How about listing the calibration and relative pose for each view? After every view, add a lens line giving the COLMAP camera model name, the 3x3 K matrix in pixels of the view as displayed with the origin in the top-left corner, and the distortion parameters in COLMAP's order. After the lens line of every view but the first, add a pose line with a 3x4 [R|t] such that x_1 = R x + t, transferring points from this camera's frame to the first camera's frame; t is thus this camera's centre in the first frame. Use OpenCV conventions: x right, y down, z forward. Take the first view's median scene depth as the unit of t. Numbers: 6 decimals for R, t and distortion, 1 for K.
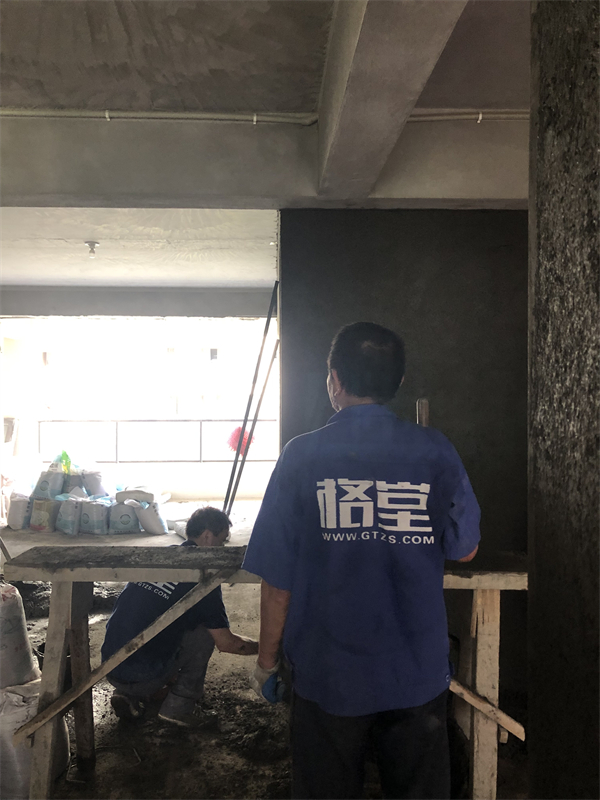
lens RADIAL K [[662.9, 0, 291.2], [0, 662.9, 406.9], [0, 0, 1]] dist [0.034337, -0.010494]
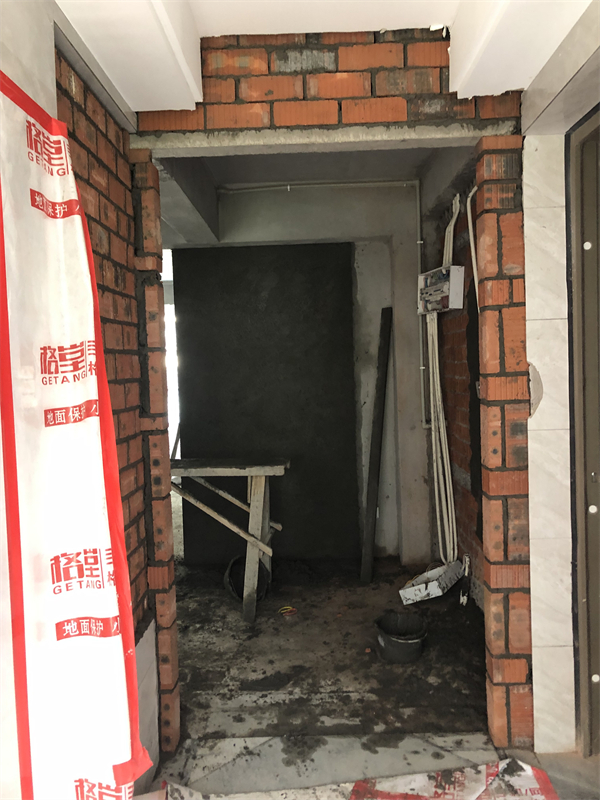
lens RADIAL K [[659.2, 0, 293.9], [0, 659.2, 402.0], [0, 0, 1]] dist [0.006720, 0.008704]
pose [[0.997022, -0.026455, -0.072440, 0.163242], [0.029360, 0.998795, 0.039330, 0.002261], [0.071312, -0.041340, 0.996597, -0.229514]]
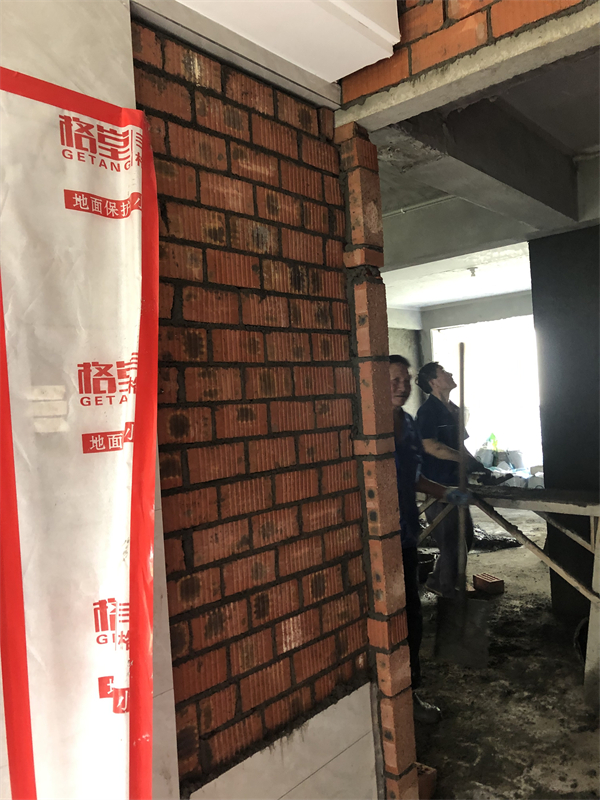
lens RADIAL K [[655.7, 0, 300.1], [0, 655.7, 407.5], [0, 0, 1]] dist [0.022928, -0.015584]
pose [[0.726937, -0.040183, -0.685528, 0.239612], [0.051917, 0.998645, -0.003484, 0.006983], [0.684739, -0.033058, 0.728038, -0.122038]]
